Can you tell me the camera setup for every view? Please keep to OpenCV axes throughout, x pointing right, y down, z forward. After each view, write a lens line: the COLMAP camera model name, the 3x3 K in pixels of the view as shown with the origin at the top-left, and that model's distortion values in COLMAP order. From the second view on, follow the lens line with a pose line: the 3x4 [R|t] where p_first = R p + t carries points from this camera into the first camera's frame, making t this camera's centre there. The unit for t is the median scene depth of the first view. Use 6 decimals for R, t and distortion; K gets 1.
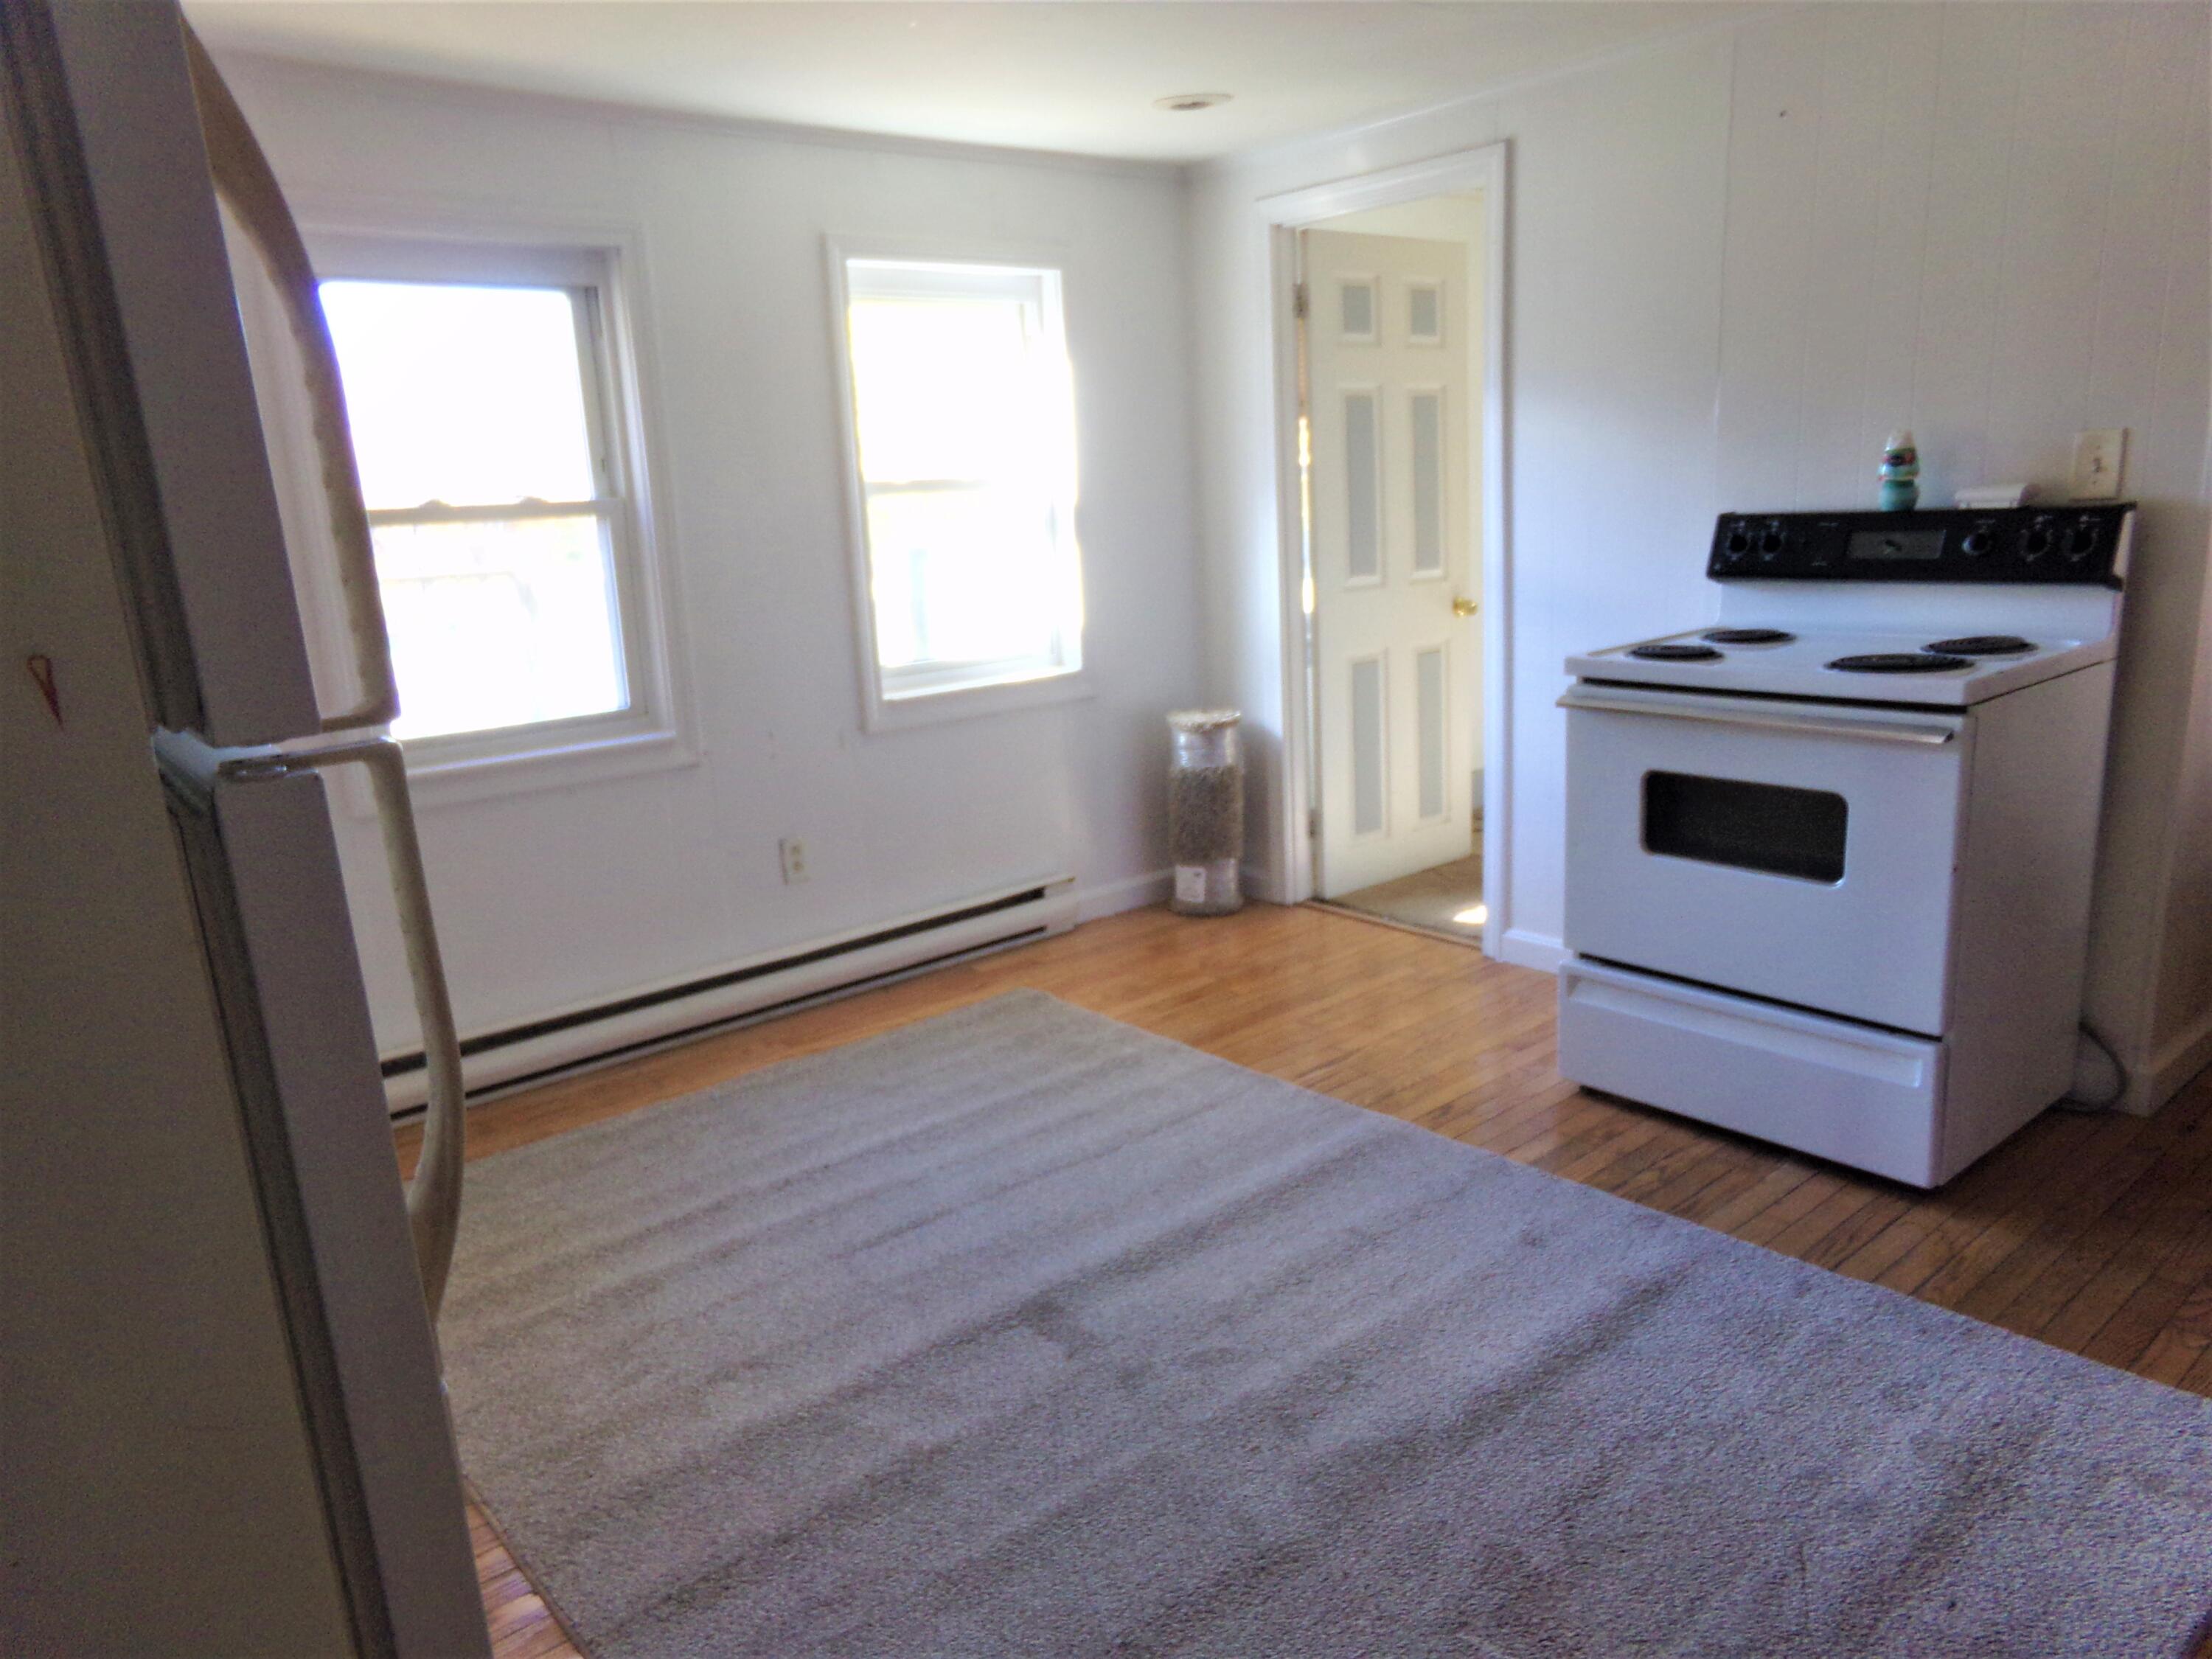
lens RADIAL K [[1526.2, 0, 1103.3], [0, 1526.2, 841.6], [0, 0, 1]] dist [-0.095123, 0.177981]
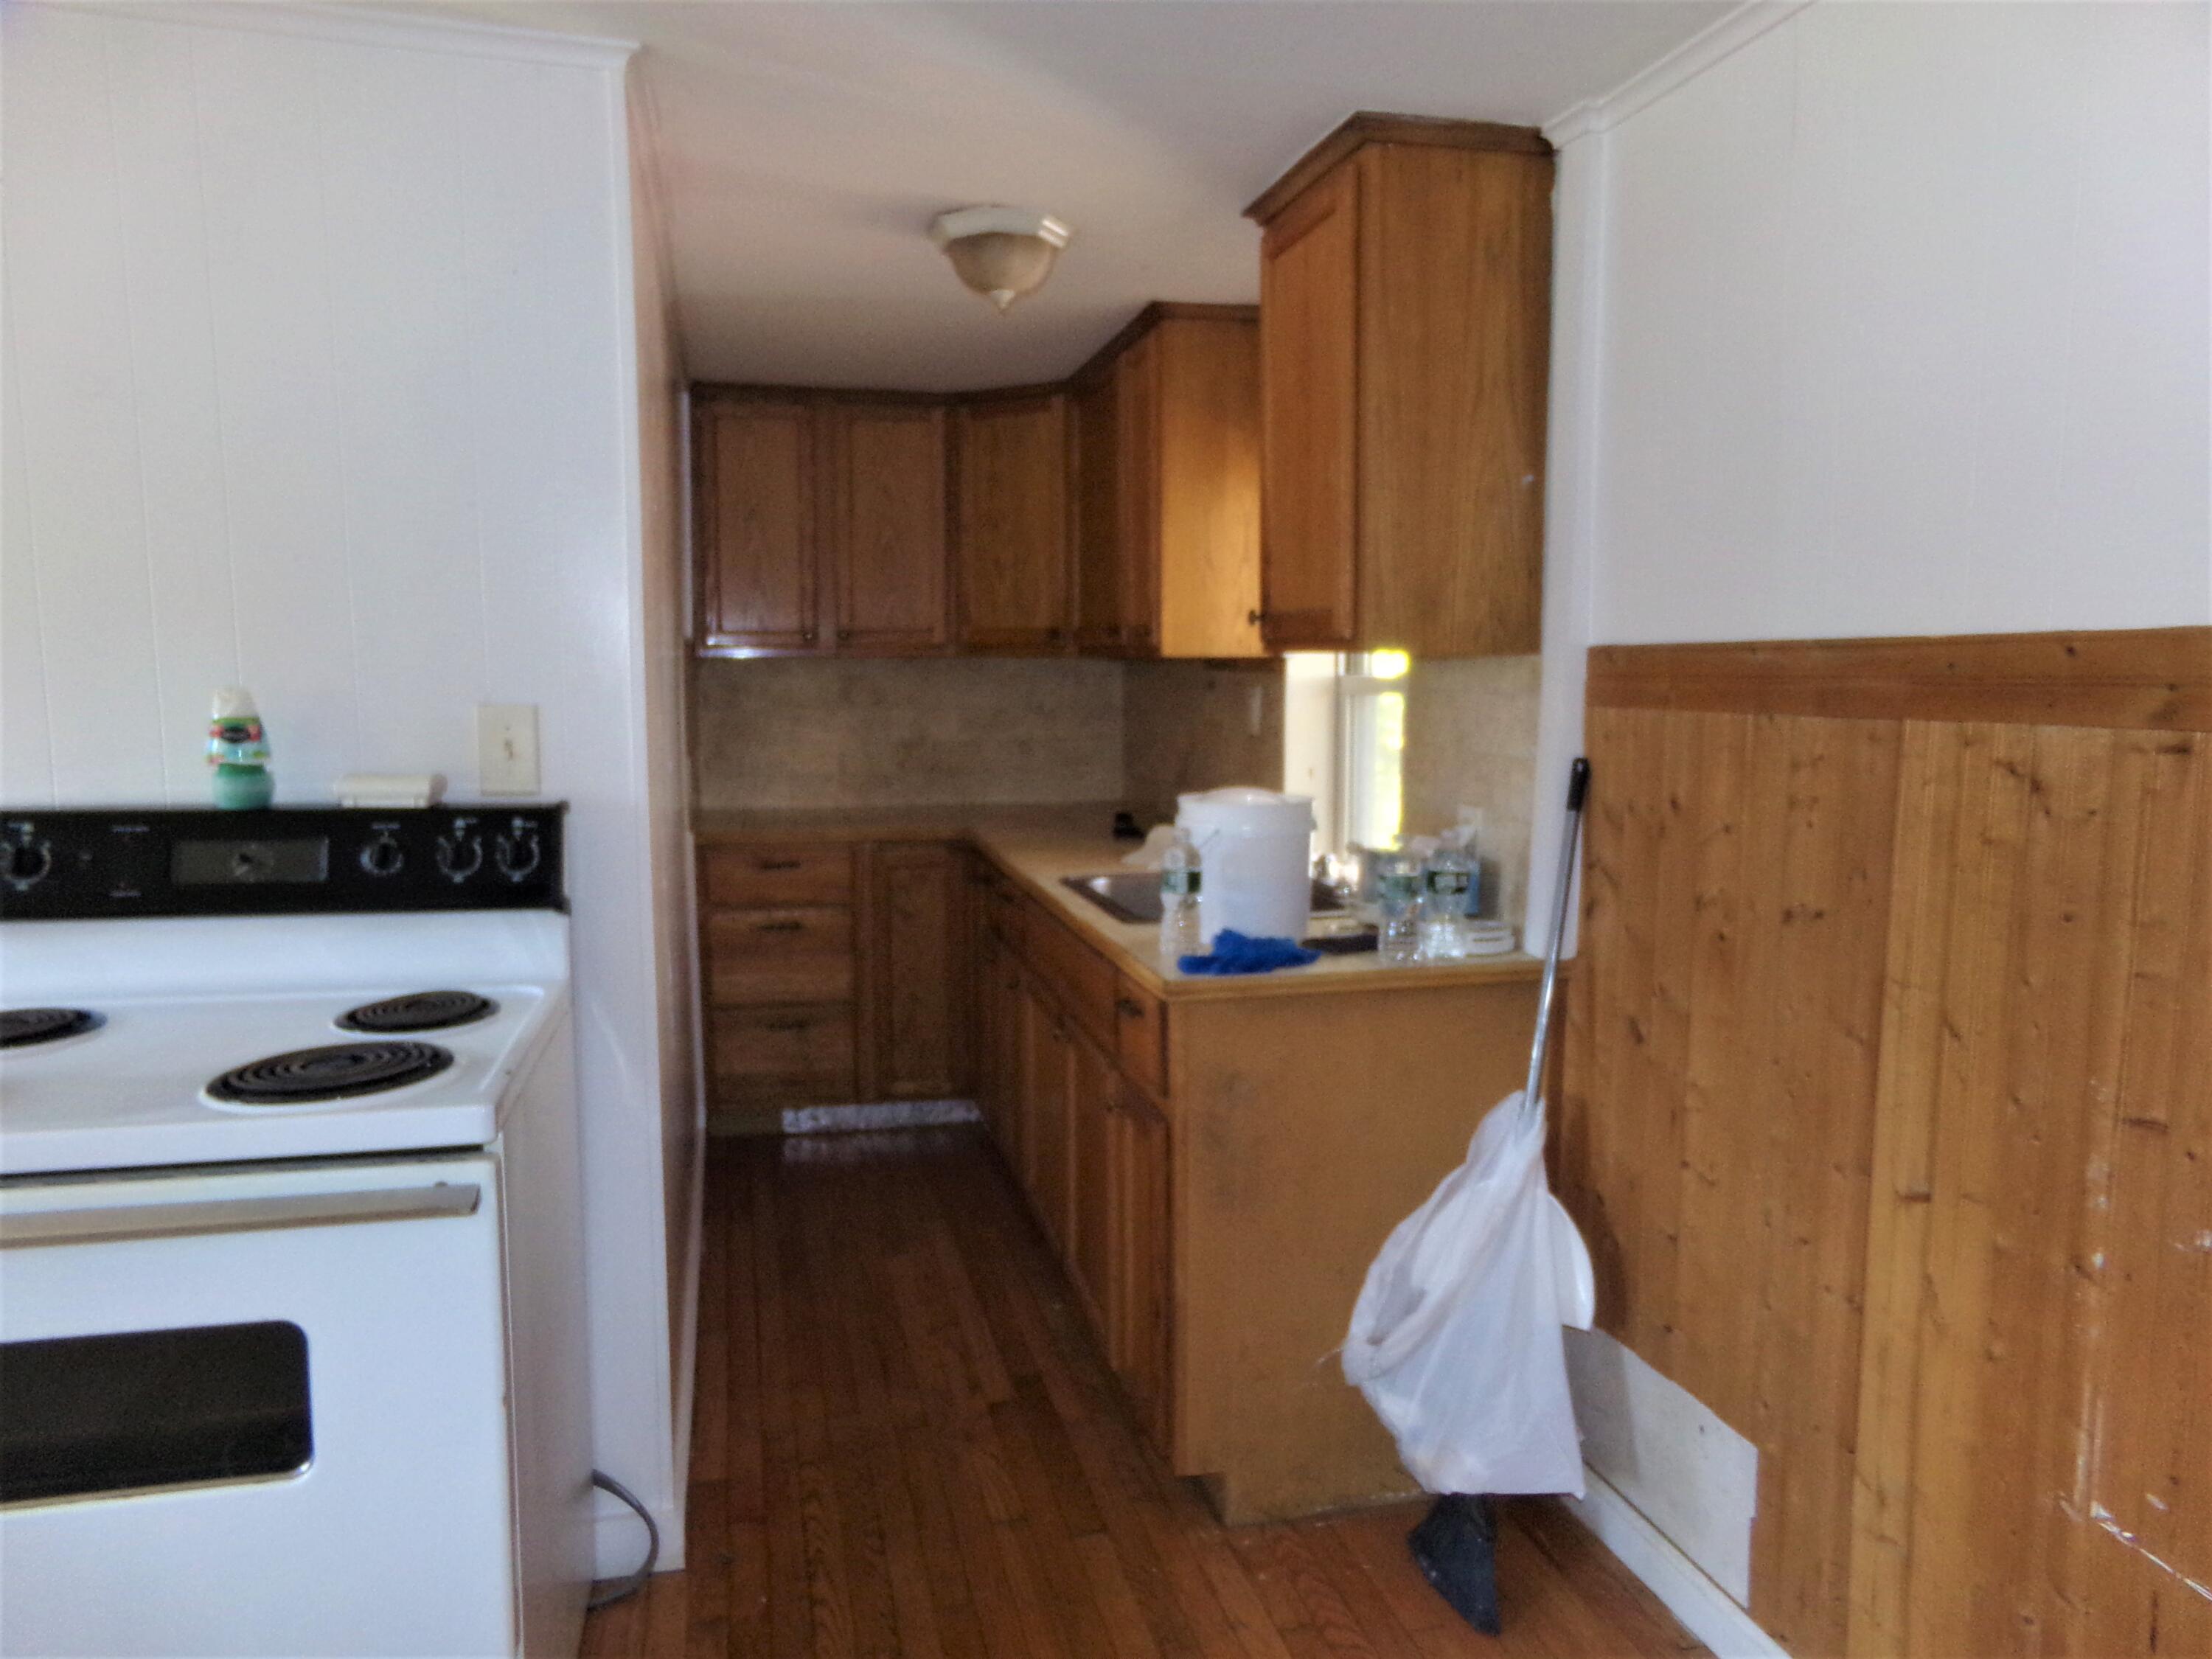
lens RADIAL K [[1521.4, 0, 1103.6], [0, 1521.4, 838.7], [0, 0, 1]] dist [-0.066314, 0.120588]
pose [[0.450592, -0.050910, 0.891277, 0.111582], [0.179192, 0.983212, -0.034430, -0.119135], [-0.874561, 0.175224, 0.452150, 0.386582]]
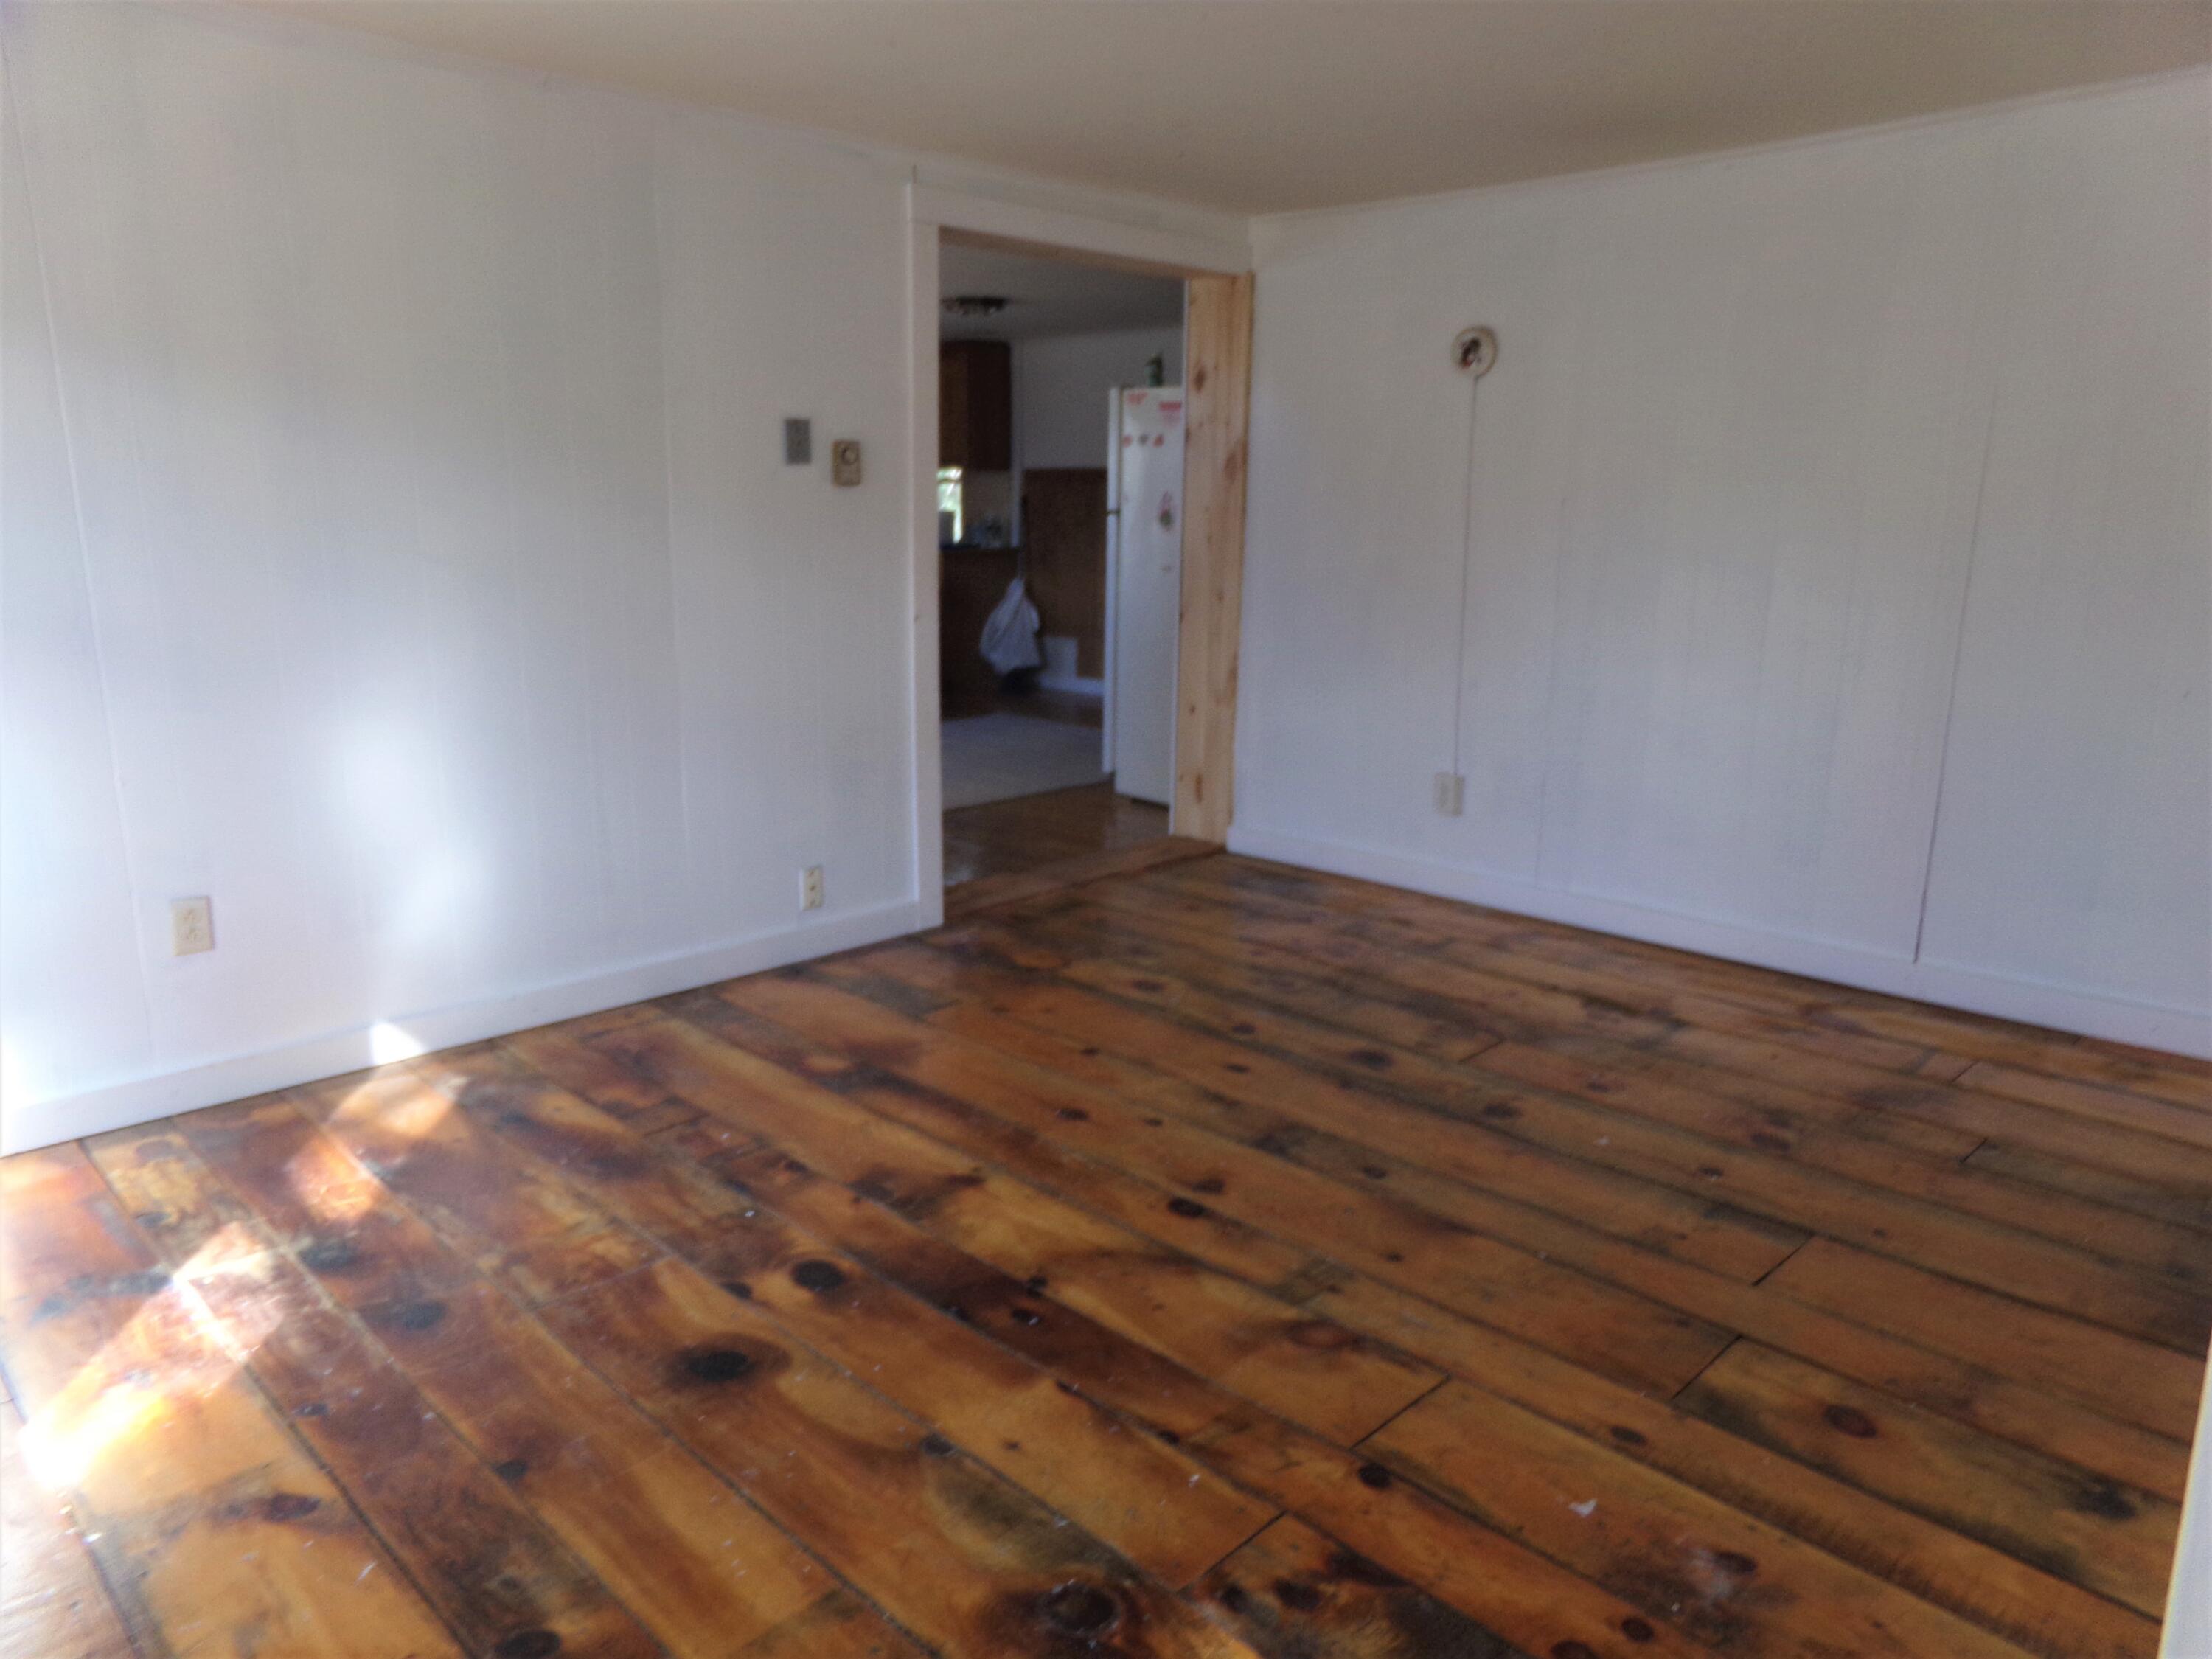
lens RADIAL K [[1521.4, 0, 1103.6], [0, 1521.4, 838.7], [0, 0, 1]] dist [-0.066314, 0.120588]
pose [[-0.081639, -0.174279, 0.981306, -2.331253], [0.229701, 0.954797, 0.188680, -0.018285], [-0.969831, 0.240811, -0.037917, 0.643556]]
